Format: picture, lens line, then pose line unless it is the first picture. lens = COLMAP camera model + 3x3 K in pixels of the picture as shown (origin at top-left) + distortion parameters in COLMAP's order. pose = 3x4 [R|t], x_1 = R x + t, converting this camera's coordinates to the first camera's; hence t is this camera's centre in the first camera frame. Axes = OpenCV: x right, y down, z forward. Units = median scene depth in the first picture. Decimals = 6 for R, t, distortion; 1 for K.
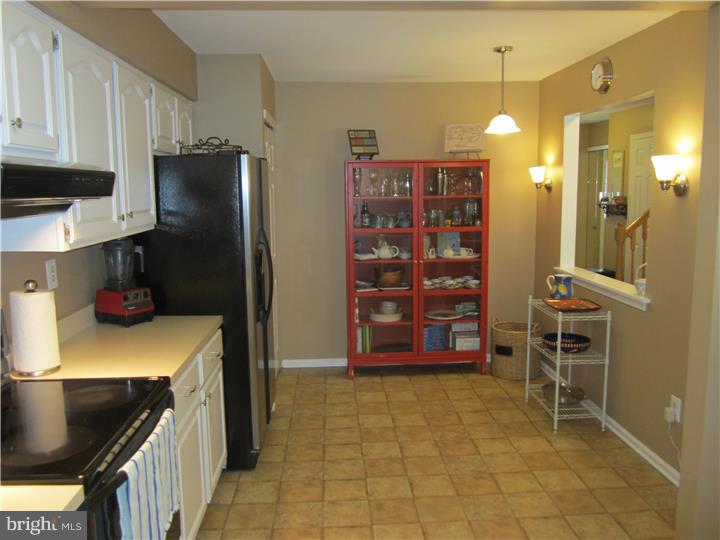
lens RADIAL K [[600.2, 0, 363.8], [0, 600.2, 271.1], [0, 0, 1]] dist [-0.036994, 0.013769]
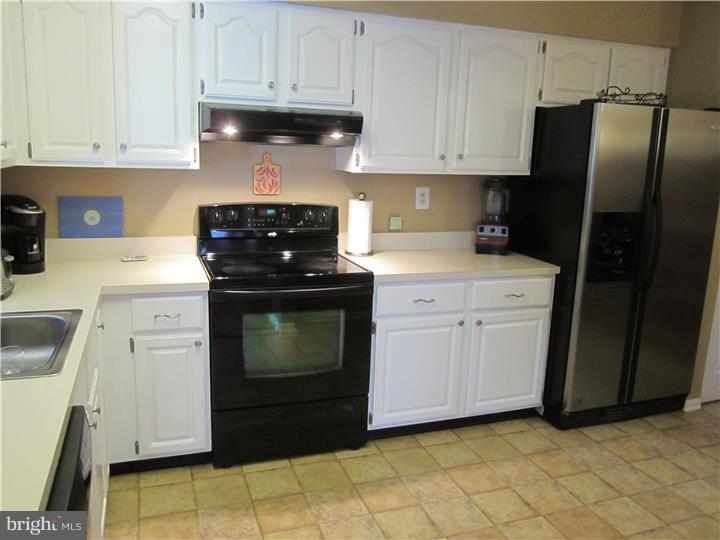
lens RADIAL K [[600.2, 0, 363.5], [0, 600.2, 269.2], [0, 0, 1]] dist [-0.036994, 0.013769]
pose [[0.287148, 0.200609, -0.936644, 0.639281], [-0.166732, 0.973365, 0.157359, -0.025064], [0.943264, 0.110984, 0.312947, 0.396723]]
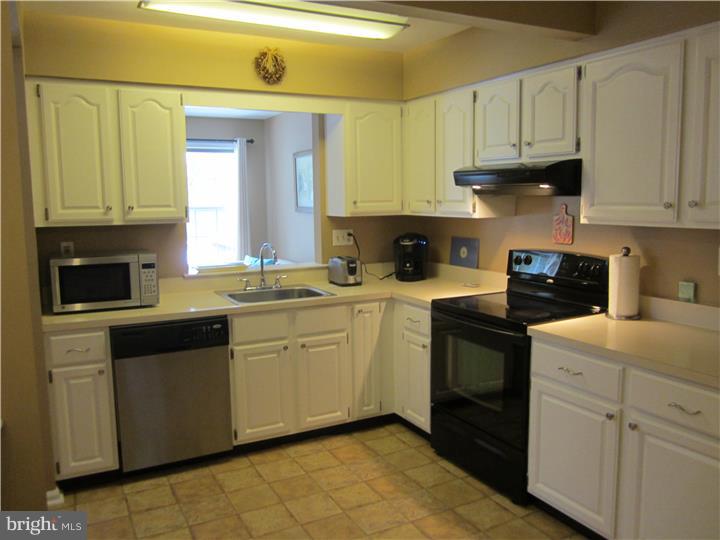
lens RADIAL K [[600.2, 0, 359.4], [0, 600.2, 266.9], [0, 0, 1]] dist [-0.036994, 0.013769]
pose [[-0.907431, 0.064032, -0.415293, 0.367646], [-0.043187, 0.968876, 0.243750, -0.170243], [0.417976, 0.239122, -0.876423, 1.380112]]
